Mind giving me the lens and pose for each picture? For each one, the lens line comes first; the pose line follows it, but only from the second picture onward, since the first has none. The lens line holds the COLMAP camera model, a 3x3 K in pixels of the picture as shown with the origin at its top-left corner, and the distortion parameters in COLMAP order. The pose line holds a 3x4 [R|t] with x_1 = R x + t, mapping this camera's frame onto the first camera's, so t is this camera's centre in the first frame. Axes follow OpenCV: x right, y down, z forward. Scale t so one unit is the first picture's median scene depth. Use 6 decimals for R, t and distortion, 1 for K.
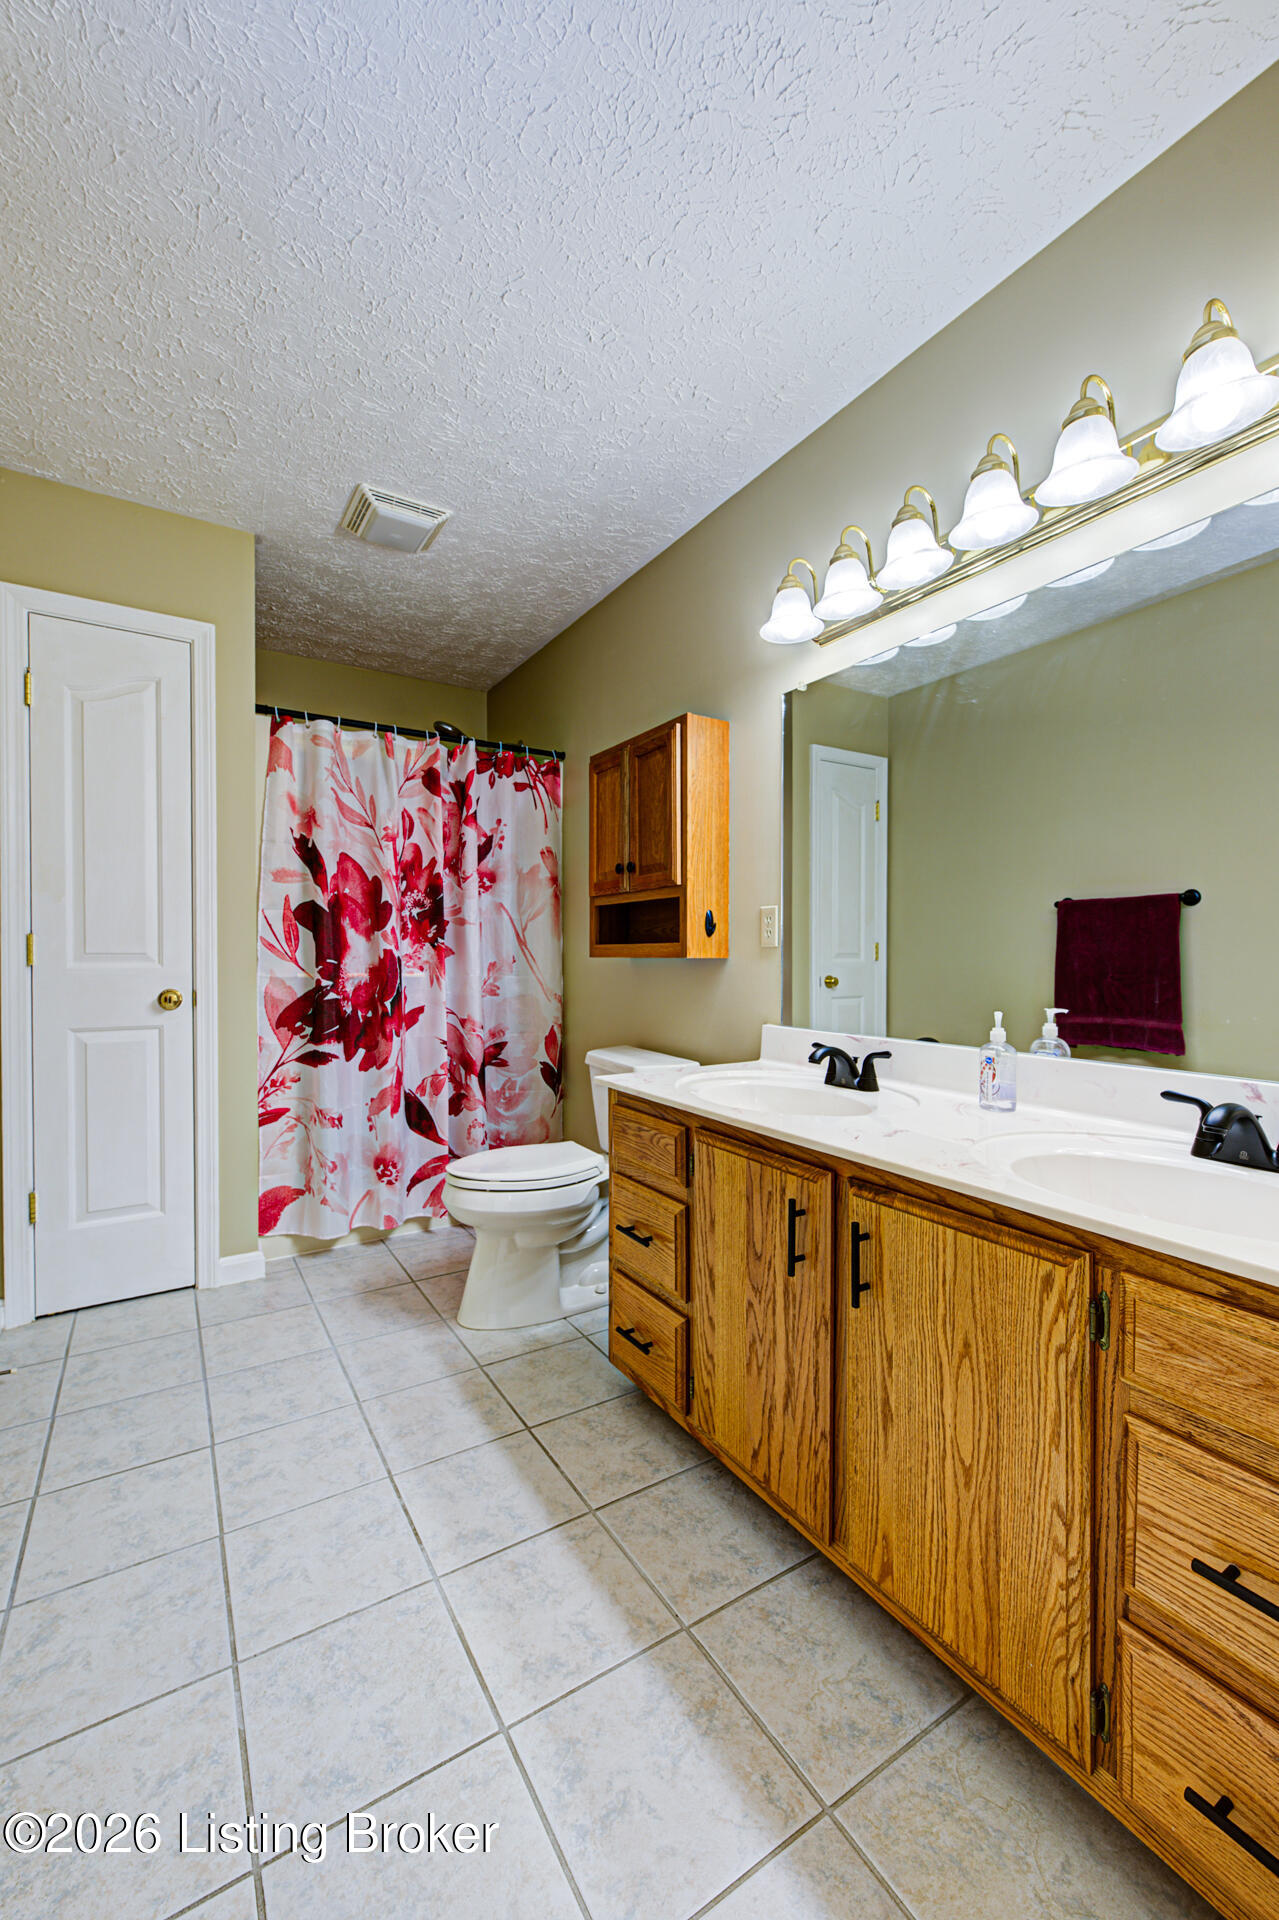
lens RADIAL K [[777.2, 0, 639.5], [0, 777.2, 960.0], [0, 0, 1]] dist [0.046205, 0.000050]
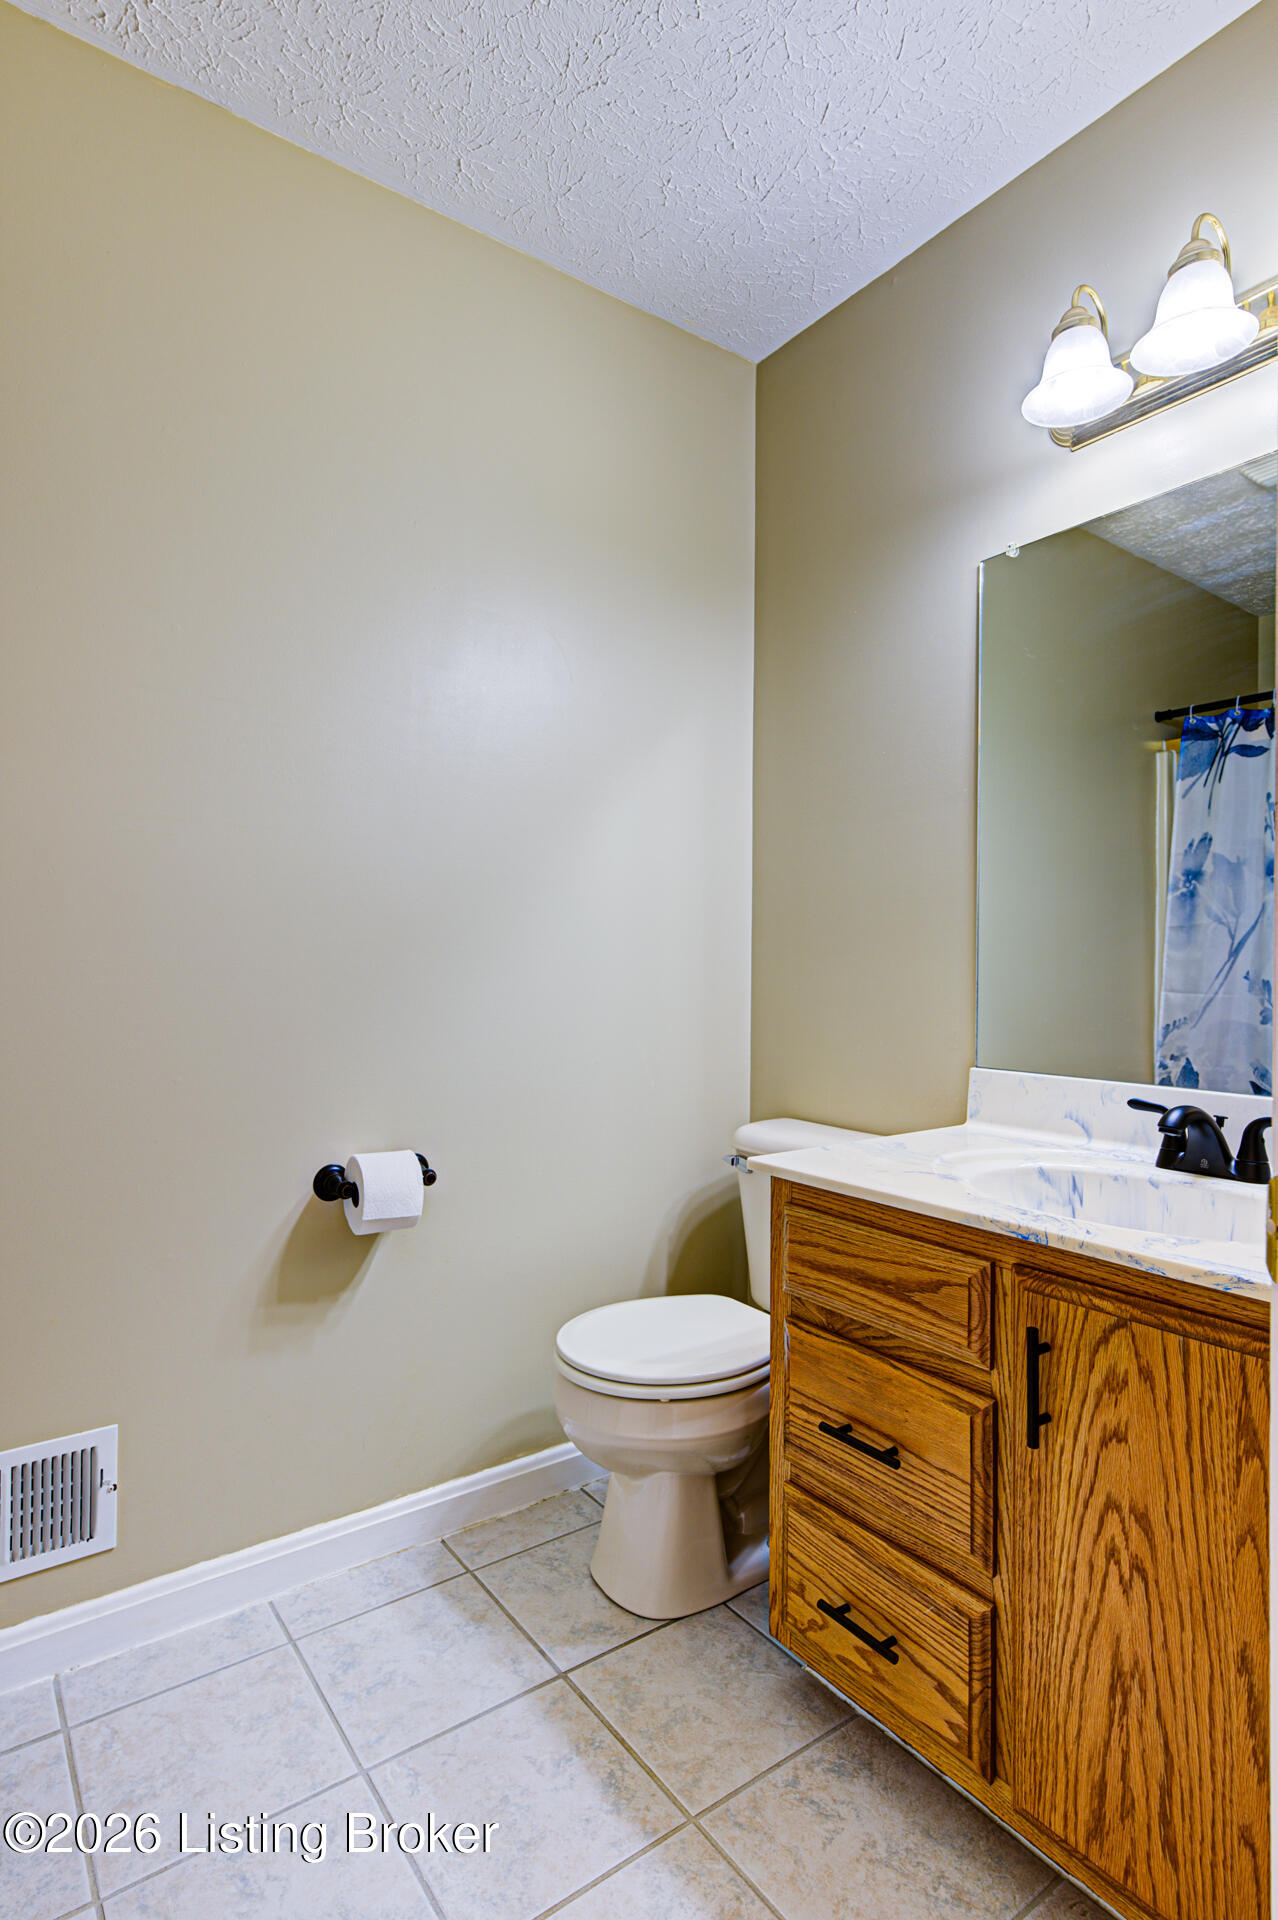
lens RADIAL K [[903.4, 0, 639.0], [0, 903.4, 960.0], [0, 0, 1]] dist [-0.002480, -0.000528]
pose [[0.993362, -0.014027, 0.114170, -0.178276], [0.012514, 0.999824, 0.013961, -0.006016], [-0.114346, -0.012439, 0.993363, 0.284822]]
